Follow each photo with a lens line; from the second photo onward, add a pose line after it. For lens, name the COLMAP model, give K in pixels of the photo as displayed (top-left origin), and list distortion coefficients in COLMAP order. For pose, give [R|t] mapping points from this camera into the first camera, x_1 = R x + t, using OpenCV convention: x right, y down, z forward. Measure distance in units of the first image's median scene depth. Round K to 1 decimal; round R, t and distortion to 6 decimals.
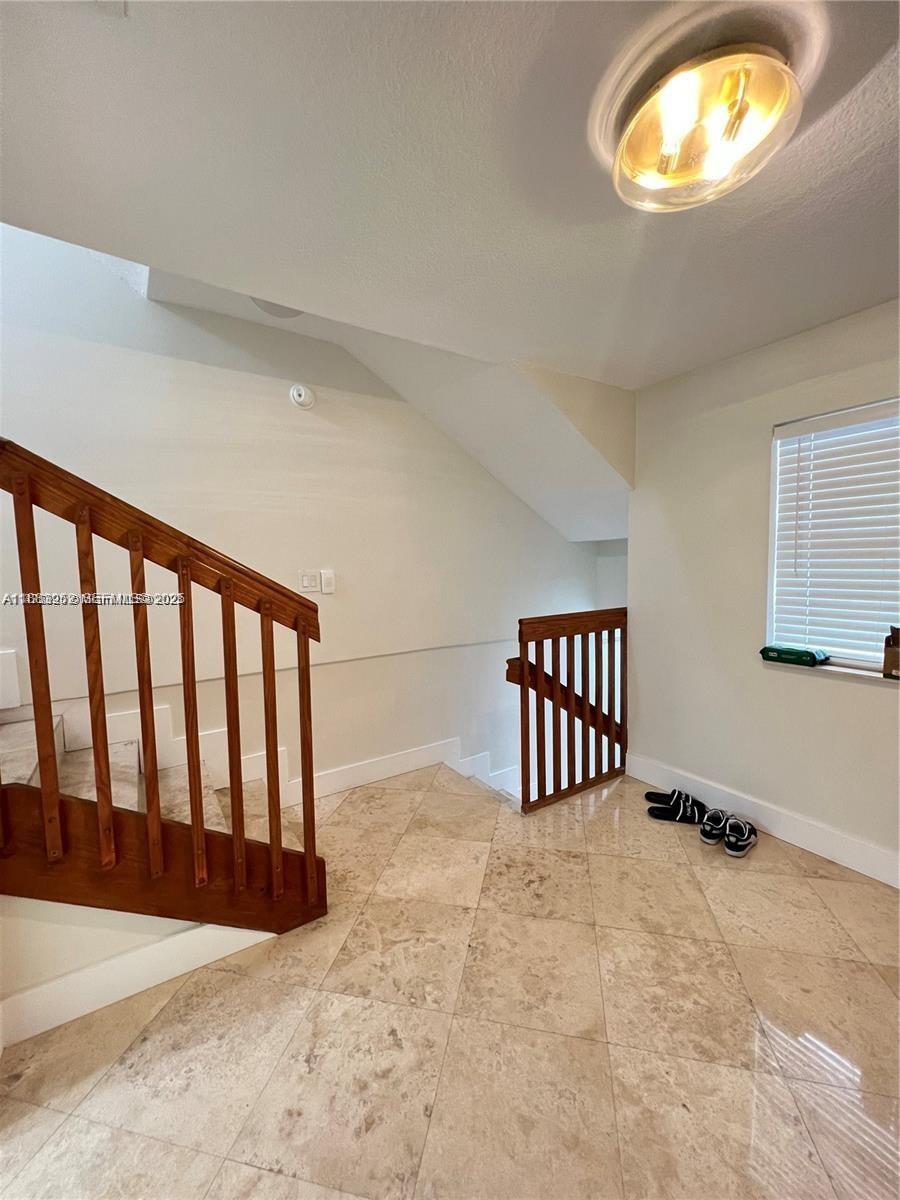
lens RADIAL K [[476.5, 0, 449.8], [0, 476.5, 597.8], [0, 0, 1]] dist [-0.000532, 0.000020]
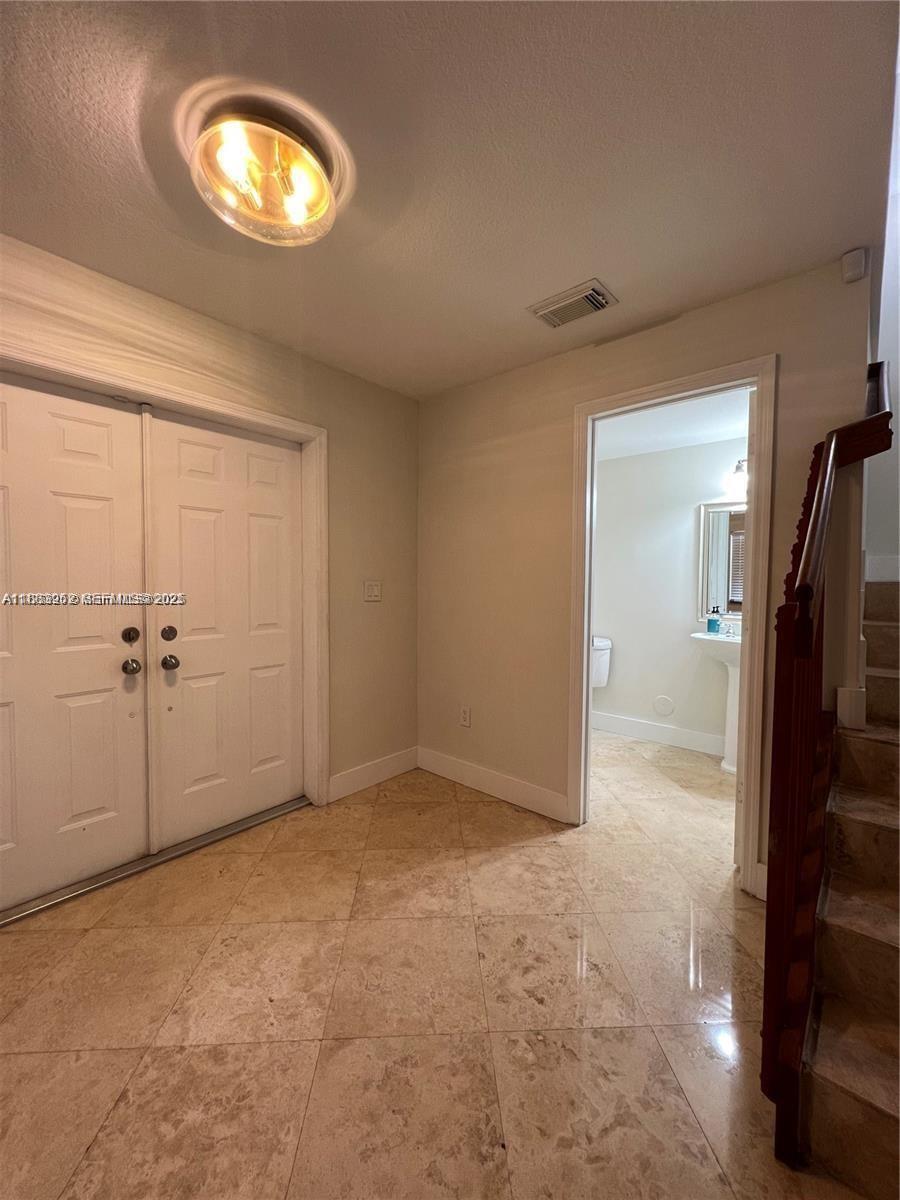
lens RADIAL K [[476.5, 0, 451.2], [0, 476.5, 597.4], [0, 0, 1]] dist [-0.000532, 0.000020]
pose [[-0.964503, 0.017579, -0.263485, 0.291892], [-0.013314, 0.993276, 0.115004, -0.034779], [0.263735, 0.114430, -0.957784, 1.711686]]
